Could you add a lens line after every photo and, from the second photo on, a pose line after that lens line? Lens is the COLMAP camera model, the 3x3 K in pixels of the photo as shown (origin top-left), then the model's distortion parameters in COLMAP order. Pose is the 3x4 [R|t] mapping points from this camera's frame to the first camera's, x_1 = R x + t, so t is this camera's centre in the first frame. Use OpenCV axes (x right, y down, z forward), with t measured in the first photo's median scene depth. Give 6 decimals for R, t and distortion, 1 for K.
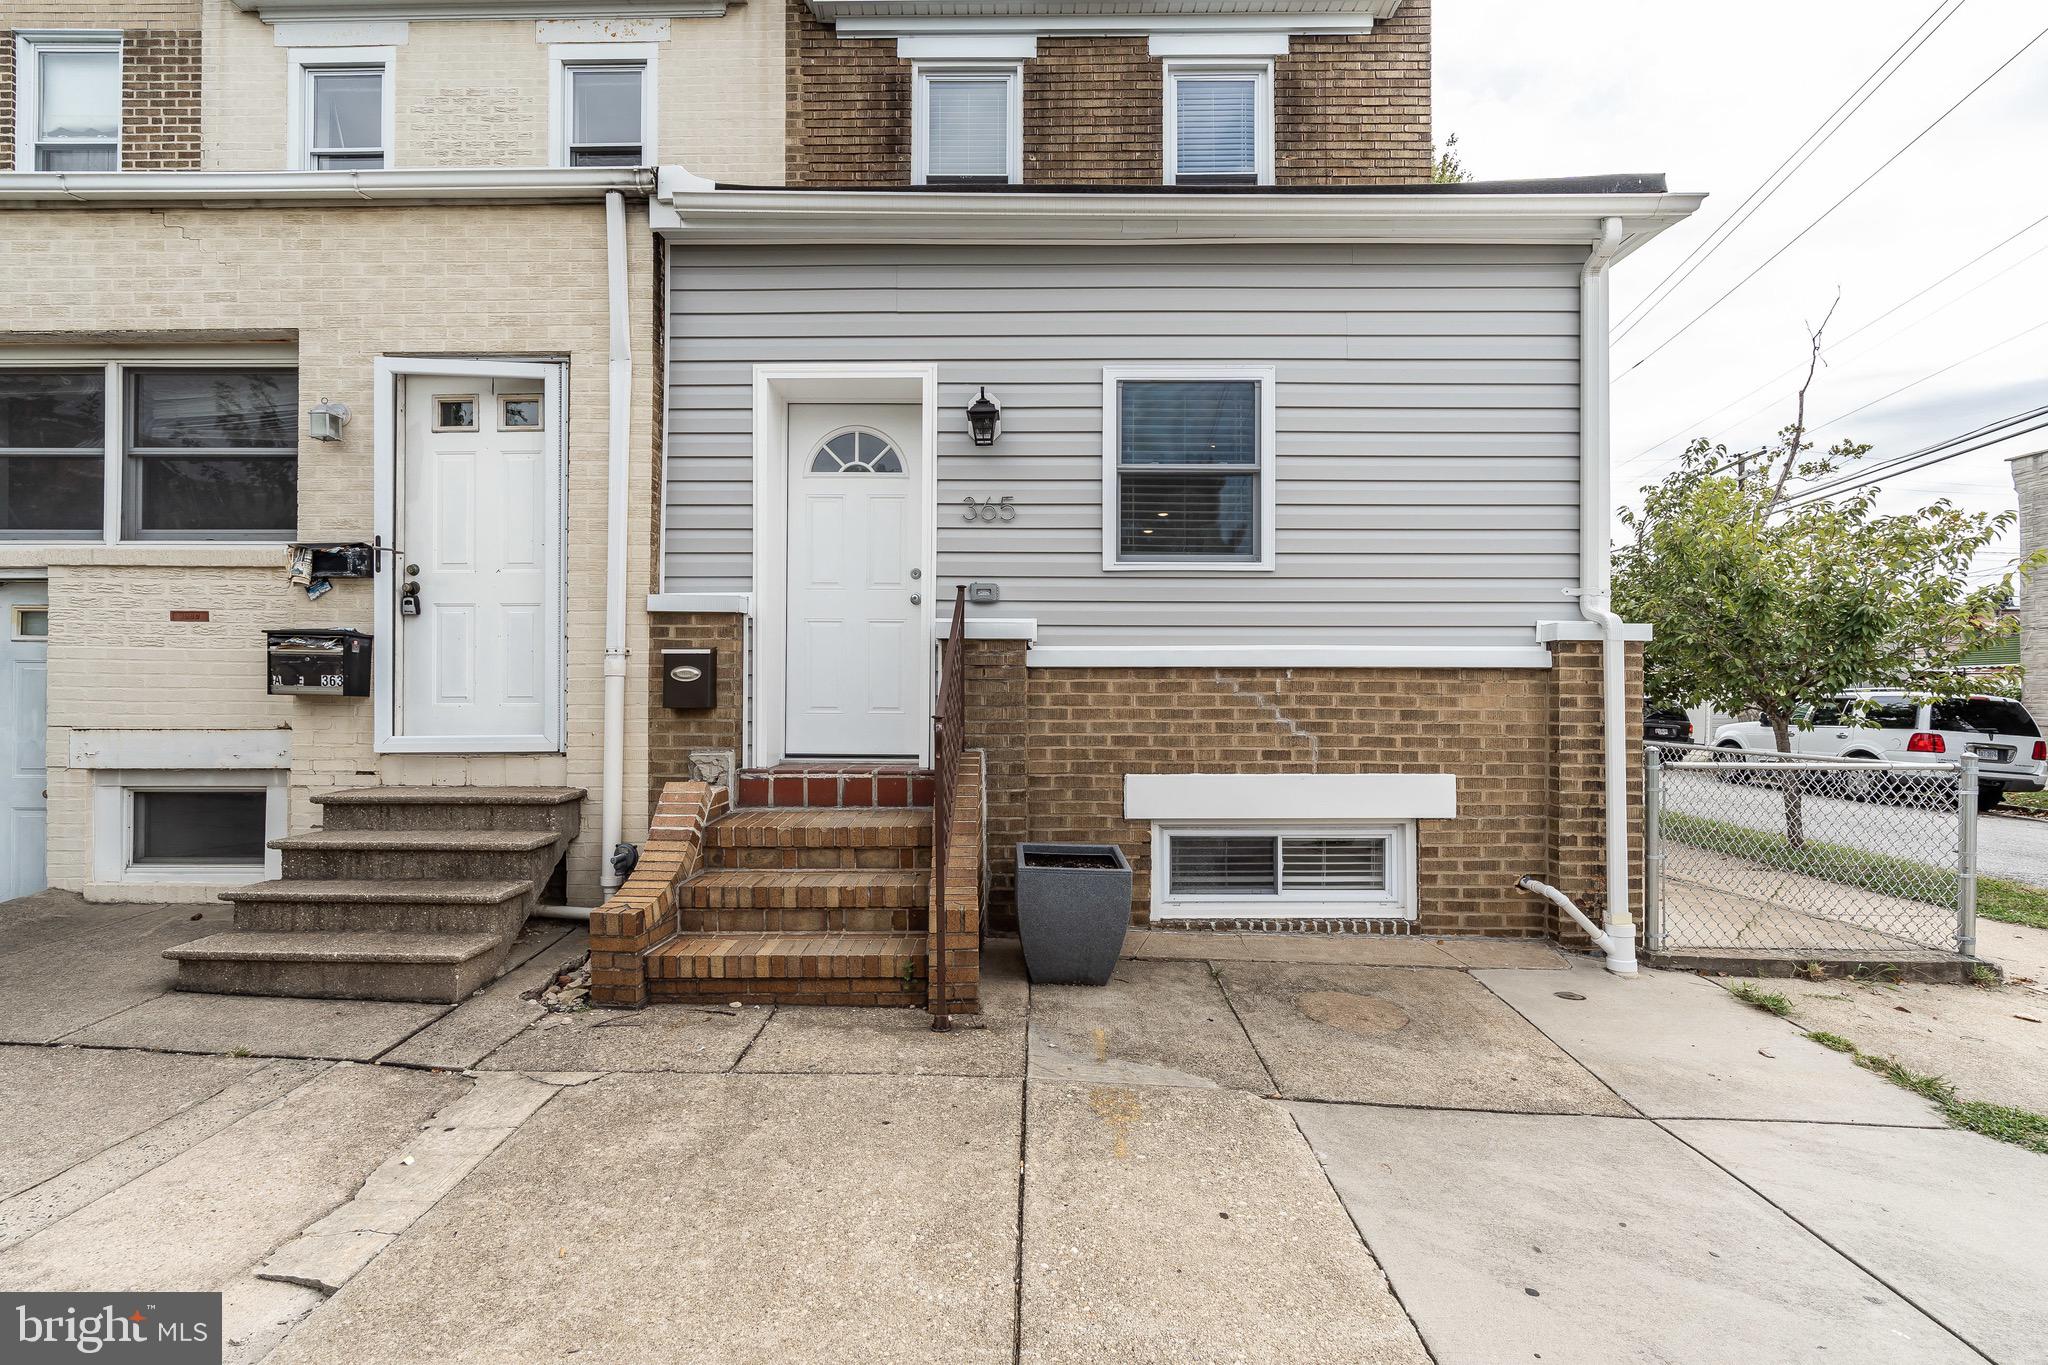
lens RADIAL K [[959.0, 0, 994.8], [0, 959.0, 693.7], [0, 0, 1]] dist [-0.007983, 0.003081]
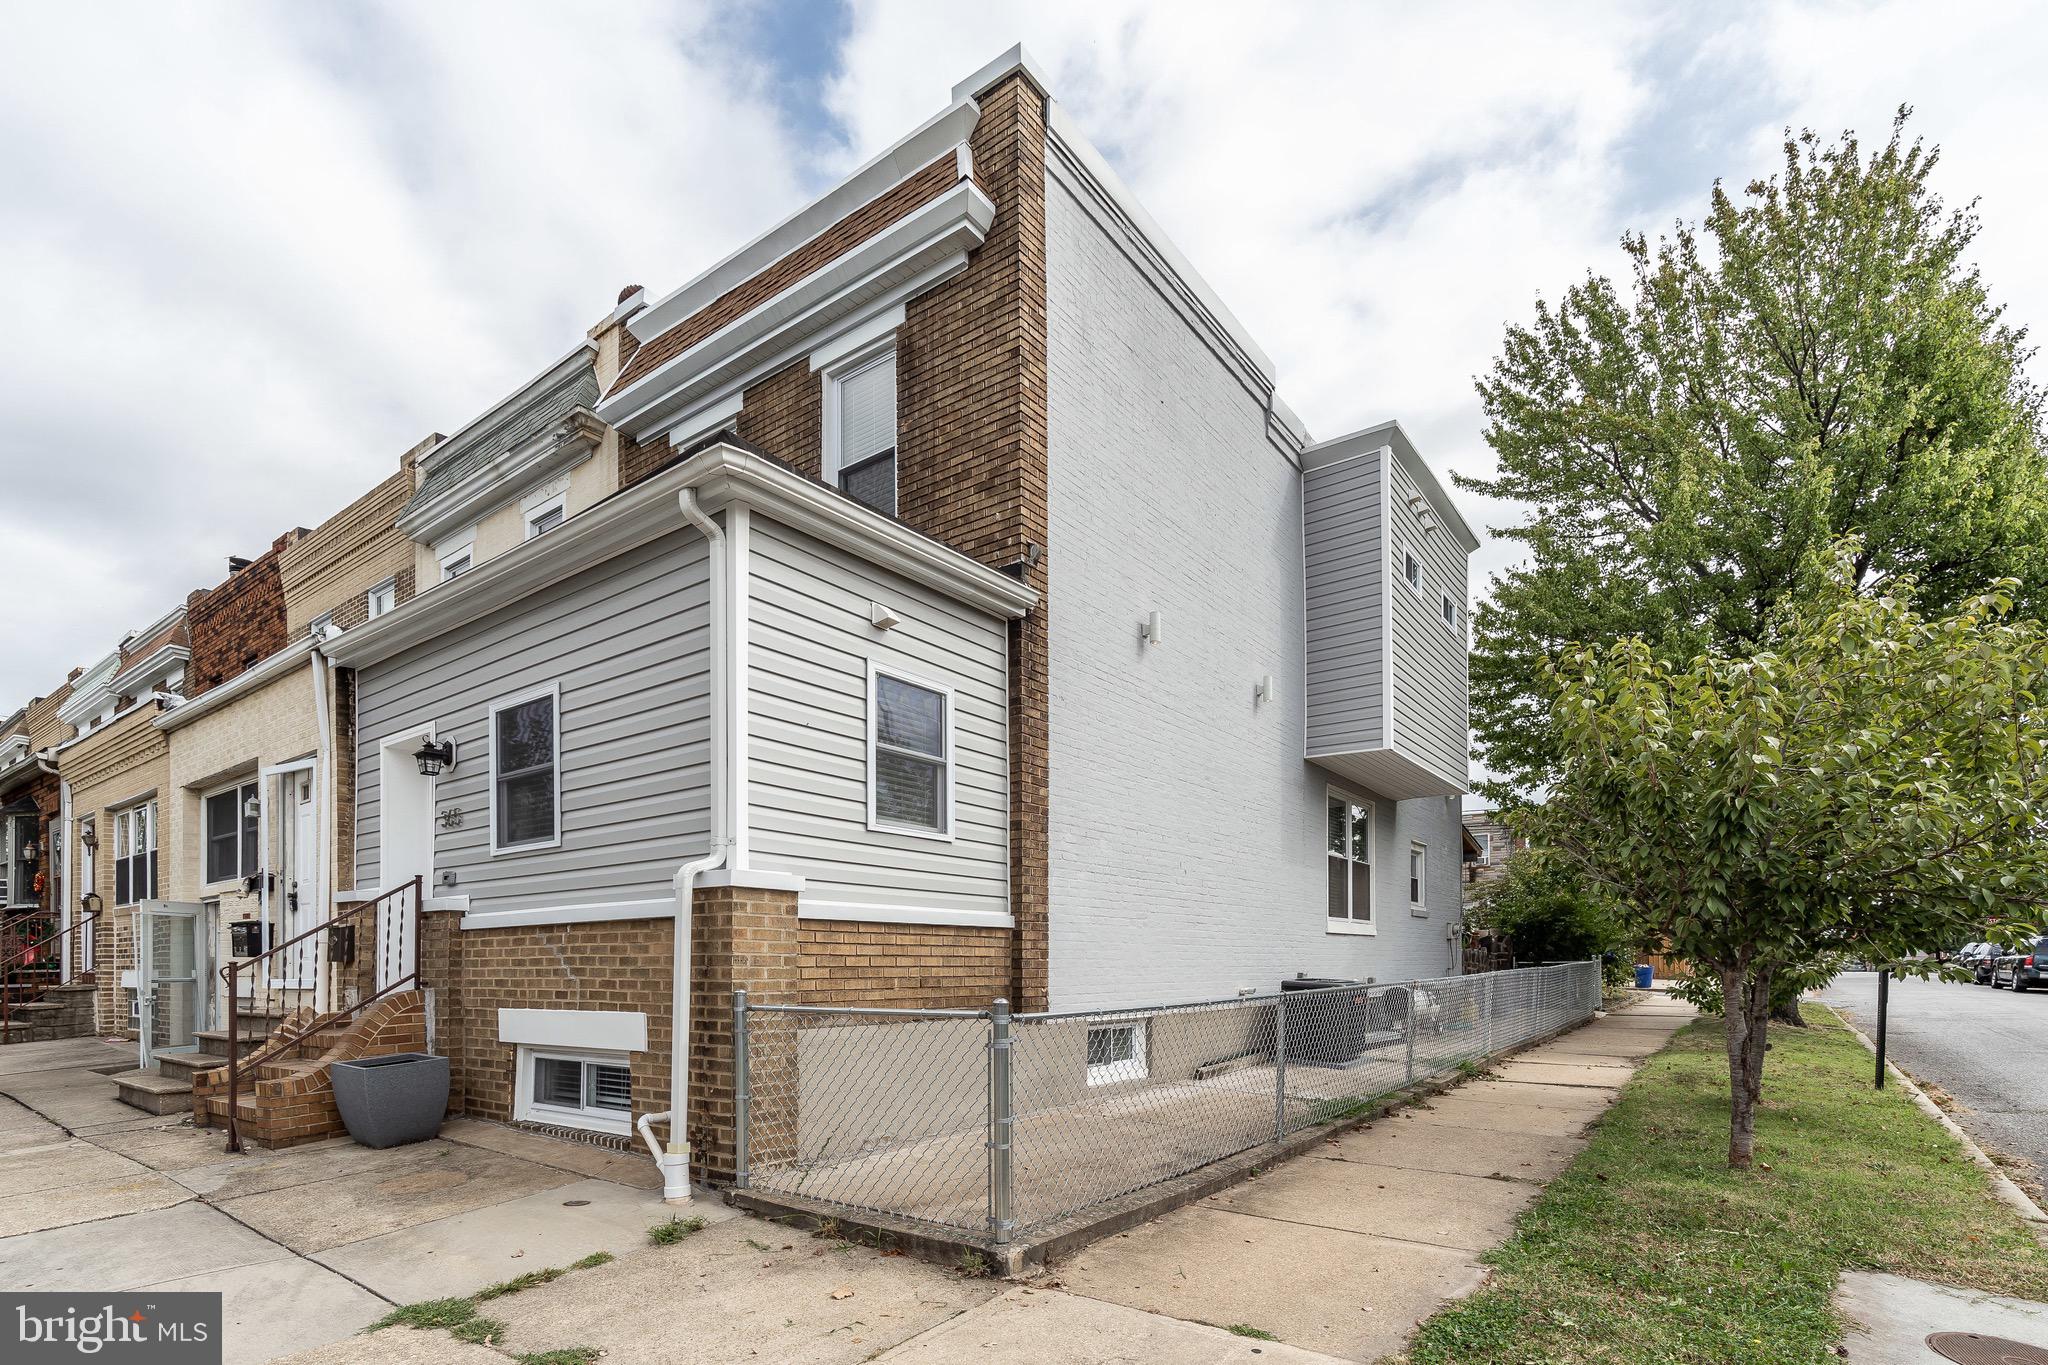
lens RADIAL K [[997.6, 0, 1048.1], [0, 997.6, 959.8], [0, 0, 1]] dist [-0.003751, 0.000475]
pose [[0.821968, -0.012197, -0.569403, 1.582565], [0.010935, 0.999924, -0.005633, 0.033862], [0.569428, -0.001596, 0.822039, 0.307304]]
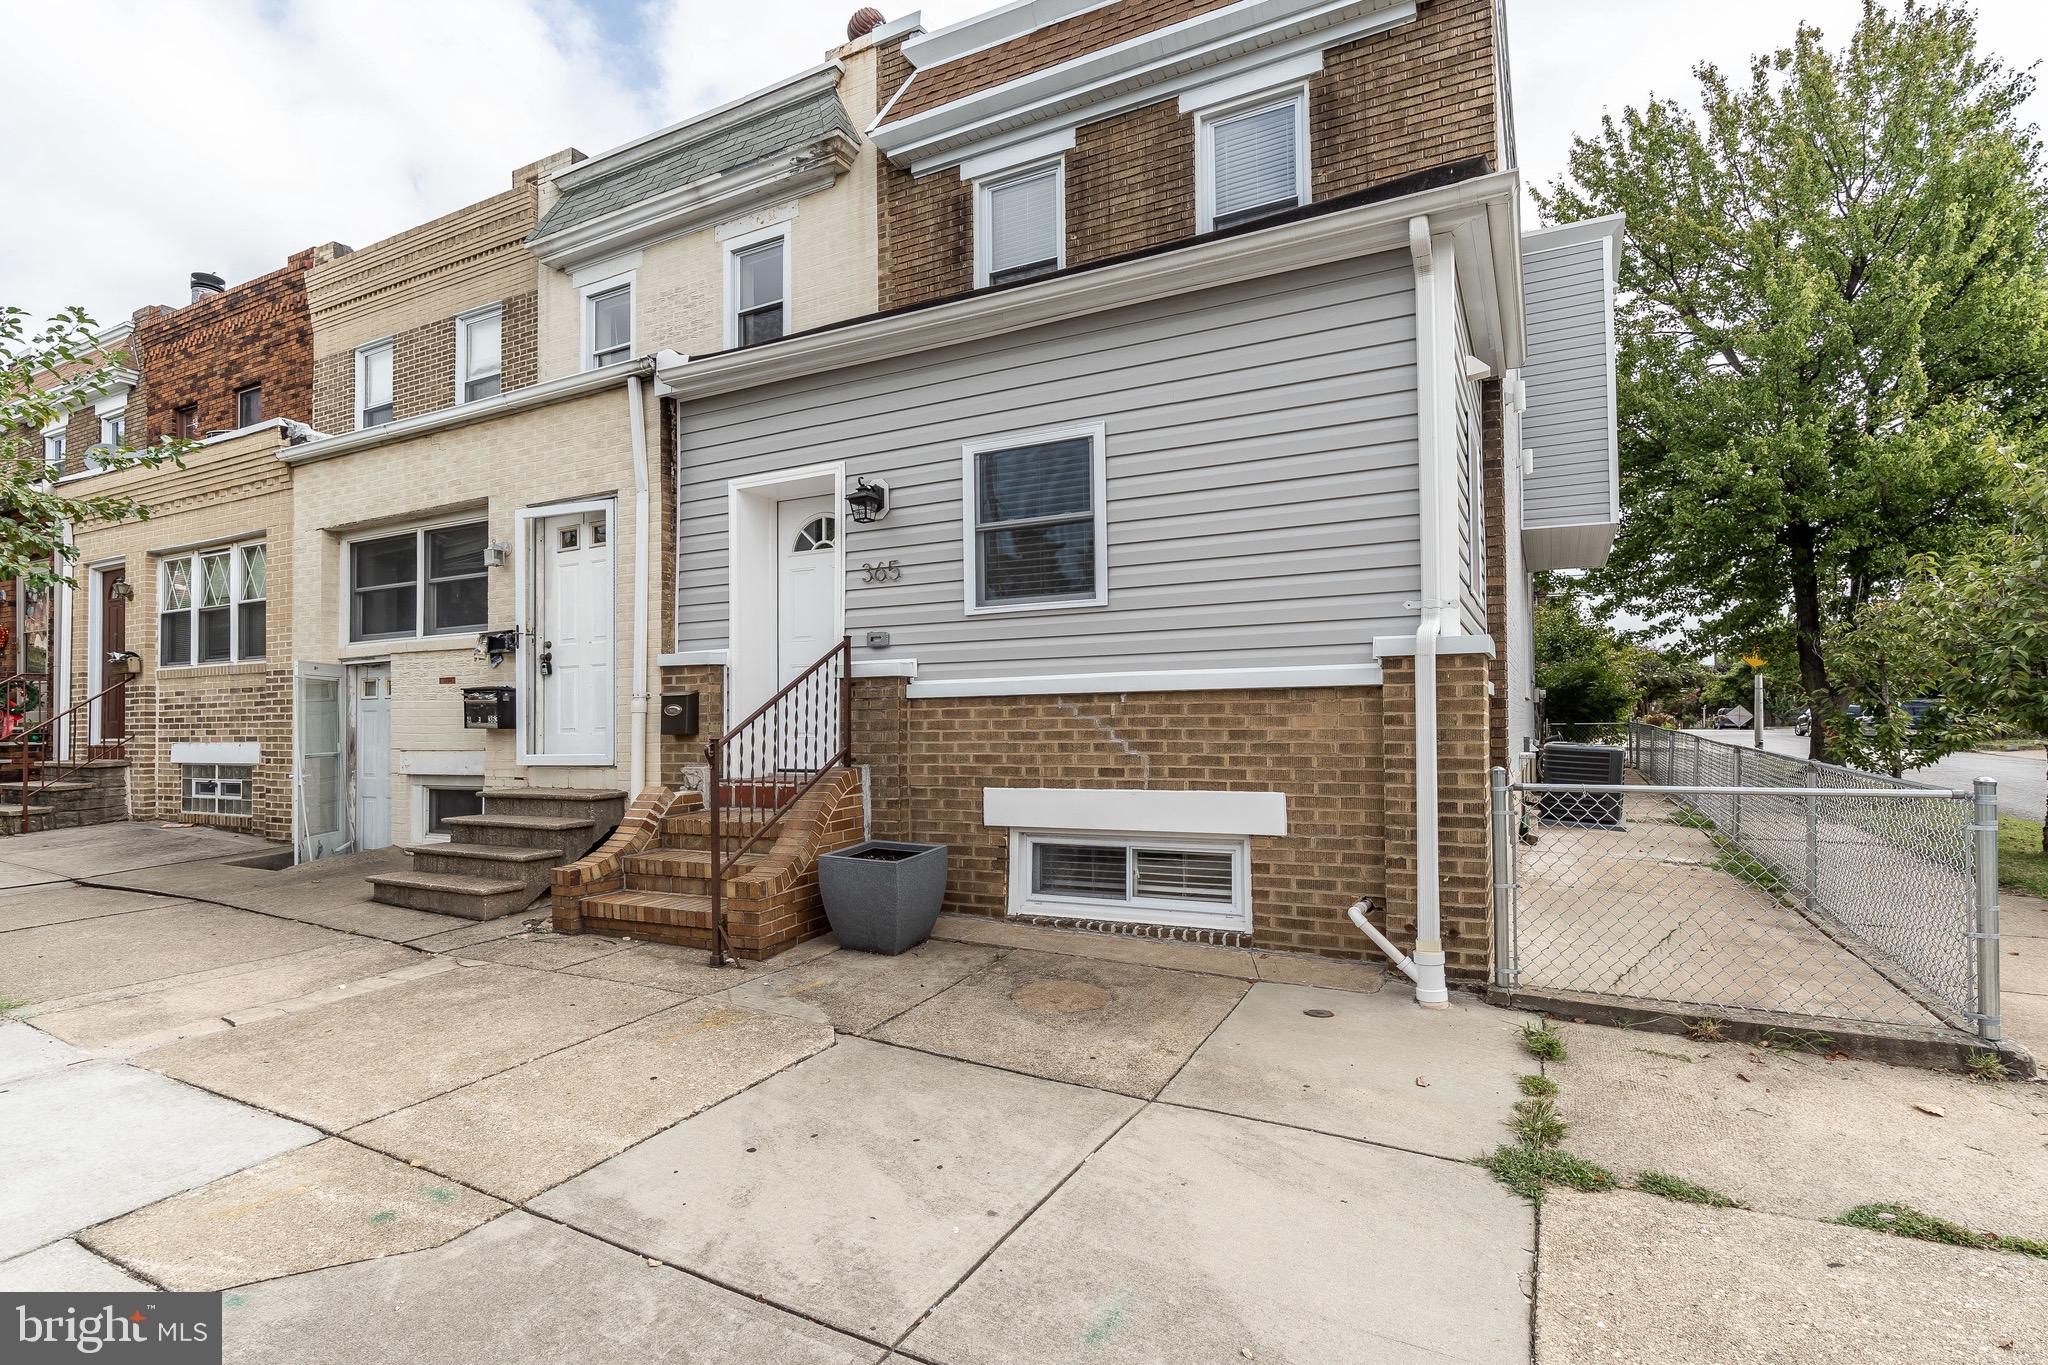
lens RADIAL K [[959.0, 0, 1012.8], [0, 959.0, 705.2], [0, 0, 1]] dist [-0.007983, 0.003081]
pose [[0.900438, -0.022694, -0.434392, 0.690232], [0.016166, 0.999694, -0.018717, 0.006030], [0.434684, 0.009831, 0.900530, -0.042317]]
